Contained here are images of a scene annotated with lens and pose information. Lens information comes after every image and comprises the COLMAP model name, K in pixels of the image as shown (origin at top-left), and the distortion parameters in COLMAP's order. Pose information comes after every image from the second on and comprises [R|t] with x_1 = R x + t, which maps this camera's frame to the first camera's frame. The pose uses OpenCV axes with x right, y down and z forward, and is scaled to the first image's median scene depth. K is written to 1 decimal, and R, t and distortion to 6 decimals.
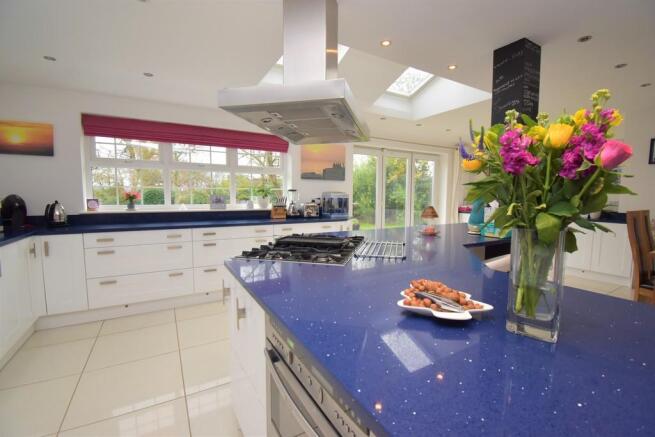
lens RADIAL K [[291.8, 0, 336.4], [0, 291.8, 221.5], [0, 0, 1]] dist [0.002666, -0.000974]
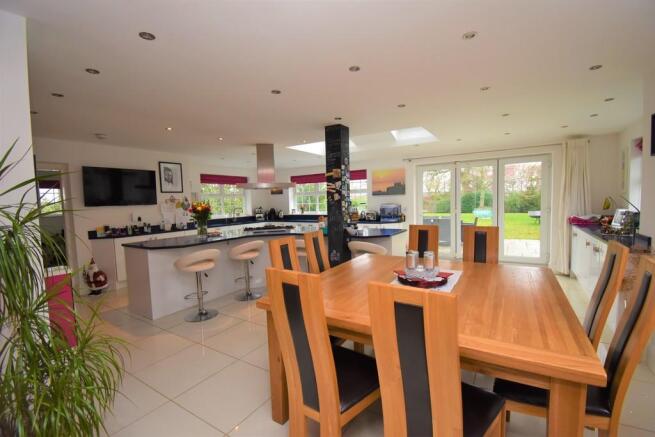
lens RADIAL K [[291.8, 0, 330.1], [0, 291.8, 219.0], [0, 0, 1]] dist [0.002666, -0.000974]
pose [[0.437915, 0.037721, -0.898225, 1.209868], [-0.052220, 0.998500, 0.016473, -0.037233], [0.897498, 0.039691, 0.439228, 0.133754]]
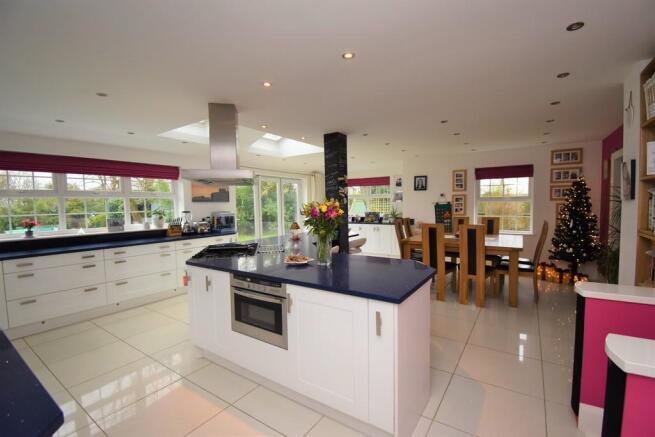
lens RADIAL K [[291.8, 0, 326.4], [0, 291.8, 216.5], [0, 0, 1]] dist [0.002666, -0.000974]
pose [[0.917486, -0.042215, 0.395522, -0.096919], [0.061683, 0.997423, -0.036629, -0.007103], [-0.392956, 0.058003, 0.917726, -0.335826]]
